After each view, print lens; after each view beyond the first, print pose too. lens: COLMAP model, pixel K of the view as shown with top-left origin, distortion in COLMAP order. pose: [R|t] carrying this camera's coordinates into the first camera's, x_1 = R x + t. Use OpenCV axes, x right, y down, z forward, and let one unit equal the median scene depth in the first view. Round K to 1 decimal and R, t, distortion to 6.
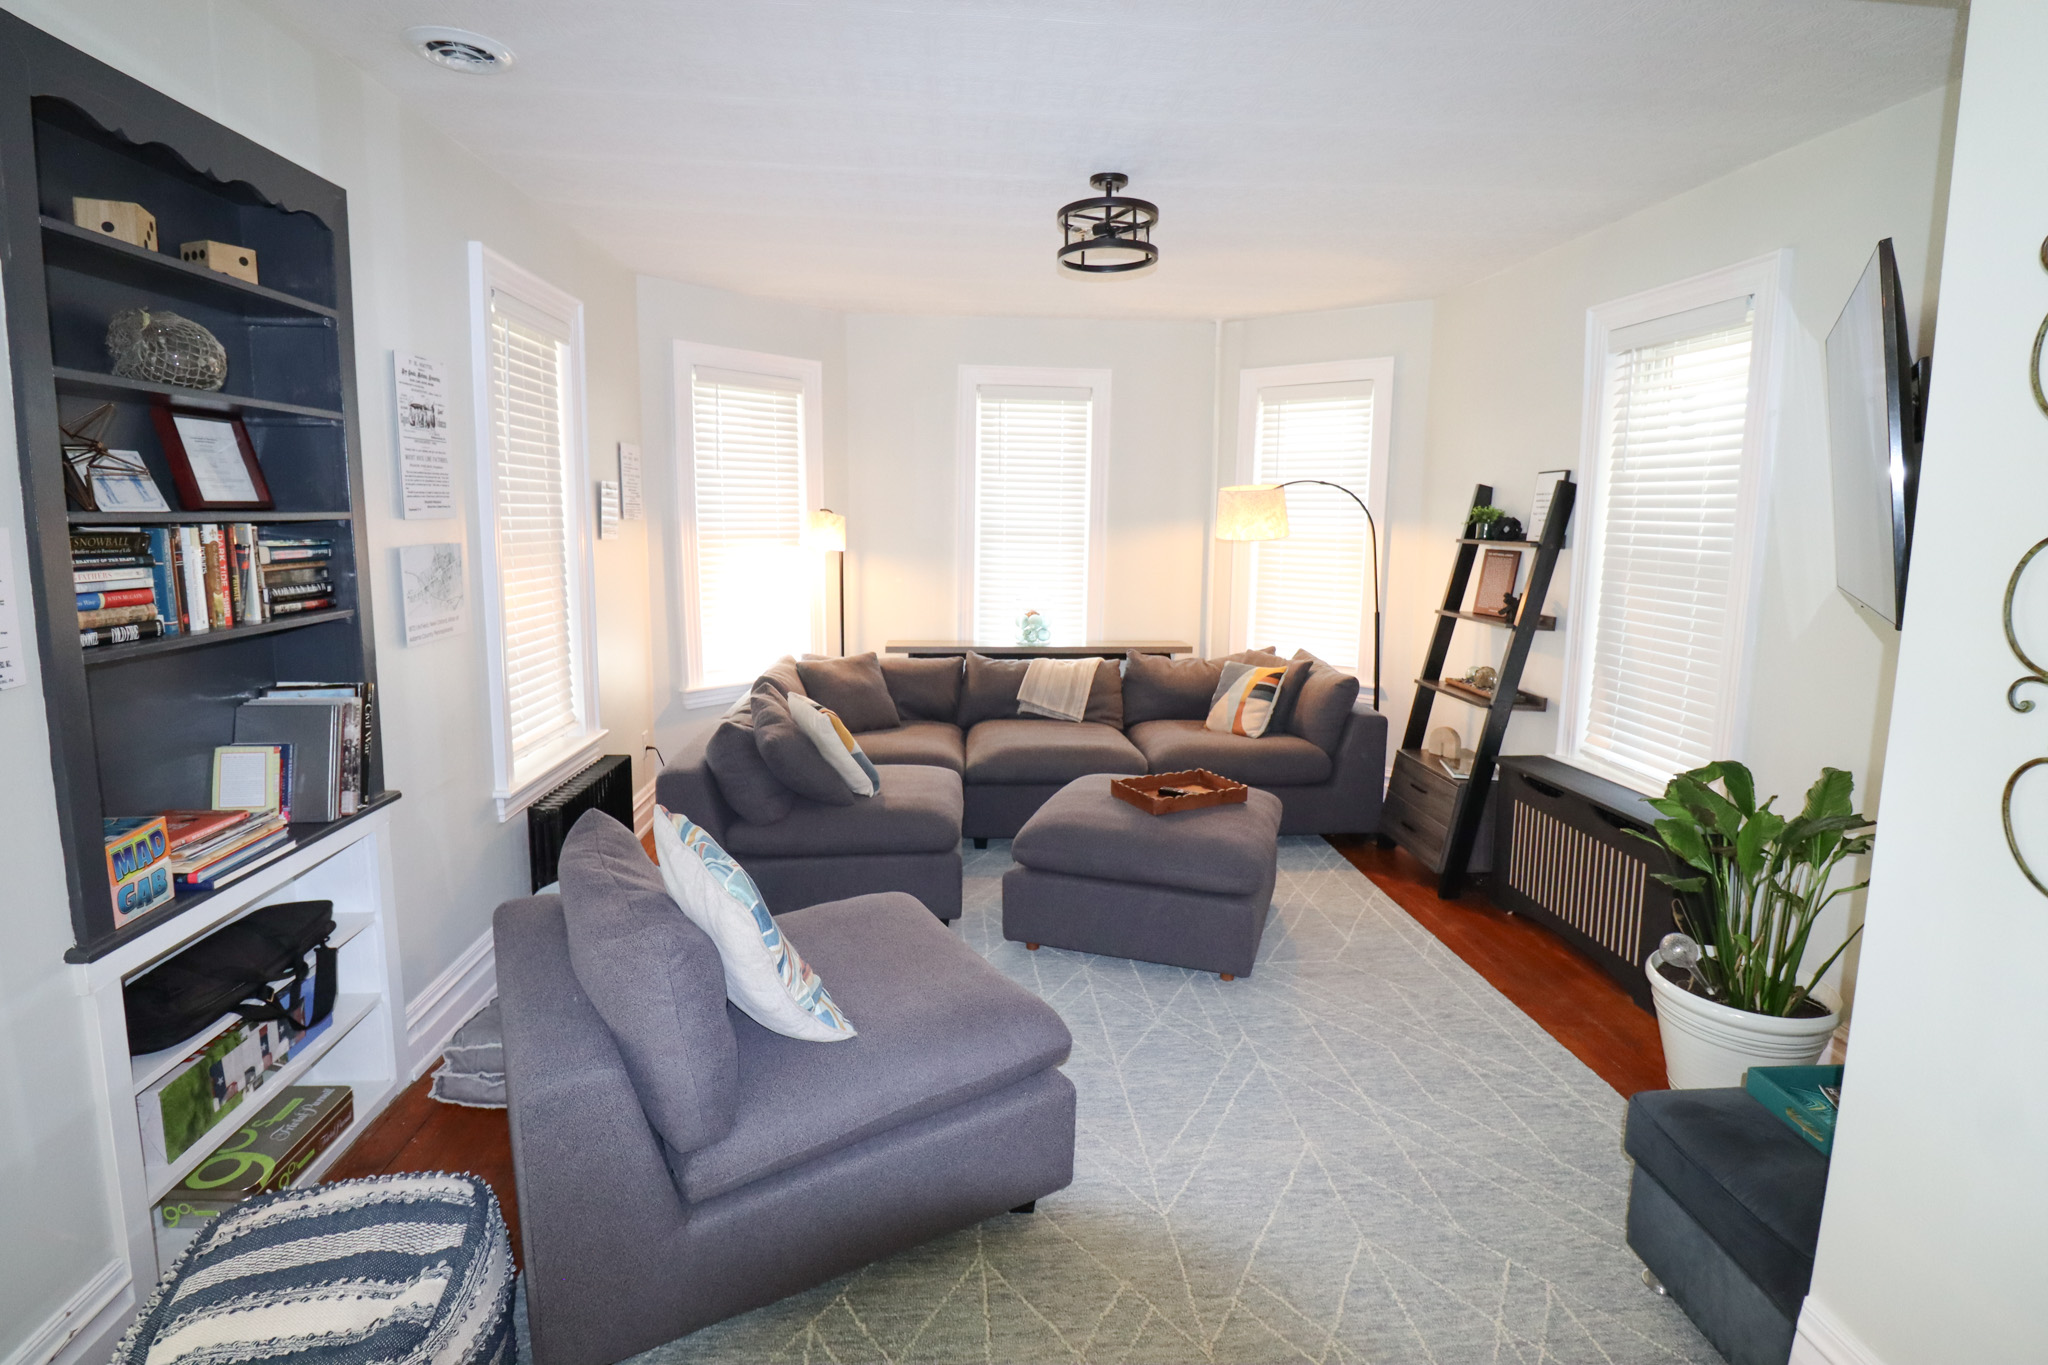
lens RADIAL K [[956.8, 0, 1025.7], [0, 956.8, 643.2], [0, 0, 1]] dist [0.001782, -0.010814]
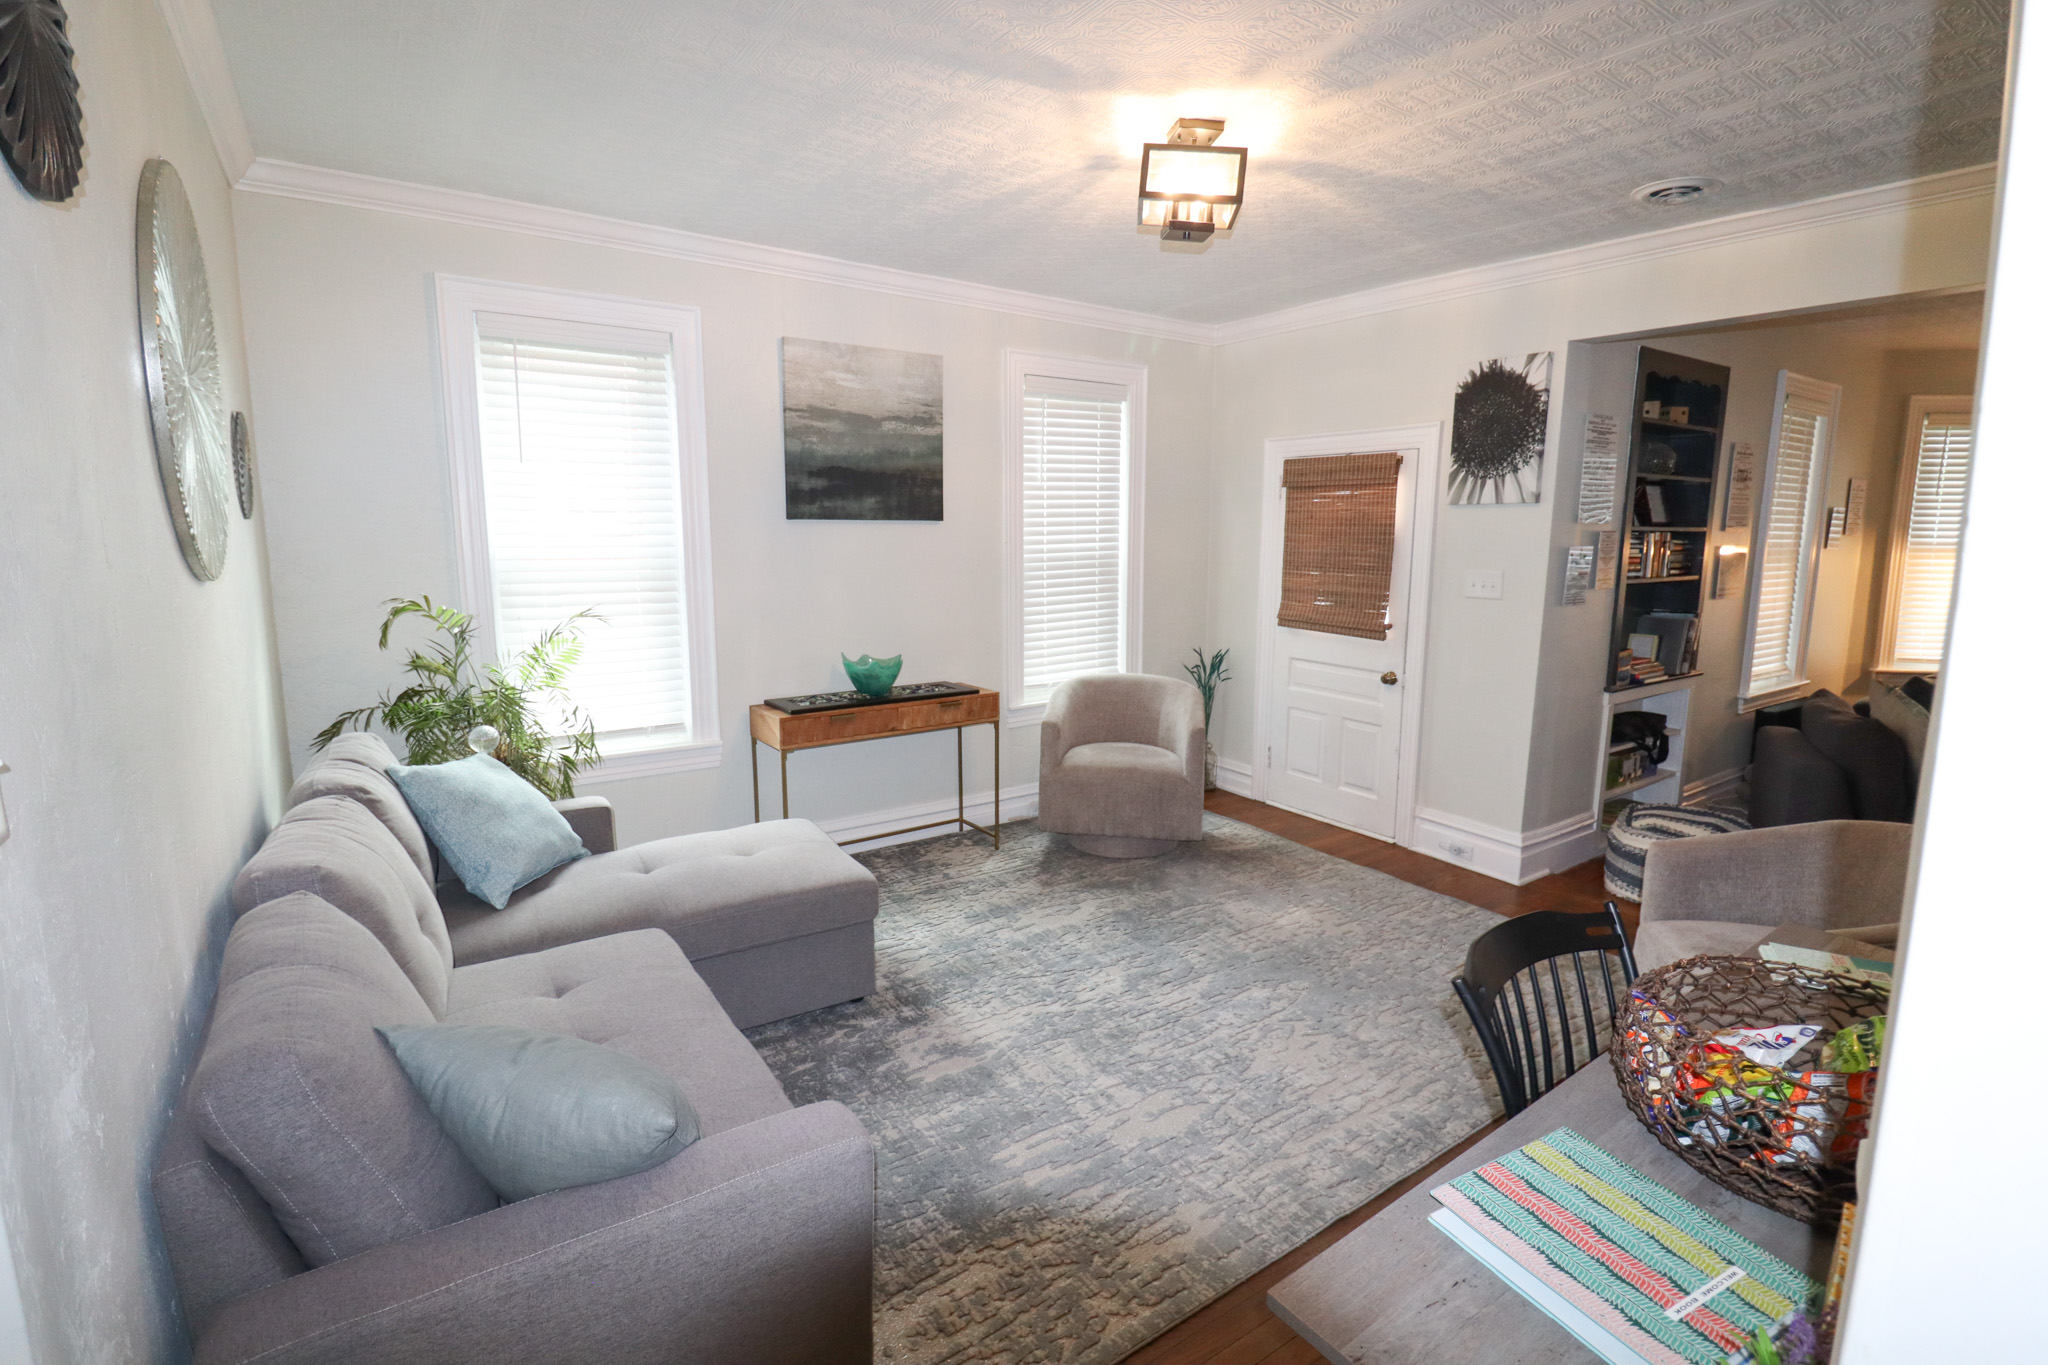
lens RADIAL K [[956.8, 0, 1025.7], [0, 956.8, 643.2], [0, 0, 1]] dist [0.001782, -0.010814]
pose [[0.493347, 0.112341, -0.862547, 0.355926], [-0.127459, 0.990258, 0.056072, 0.177282], [0.860443, 0.082276, 0.502860, -1.245538]]
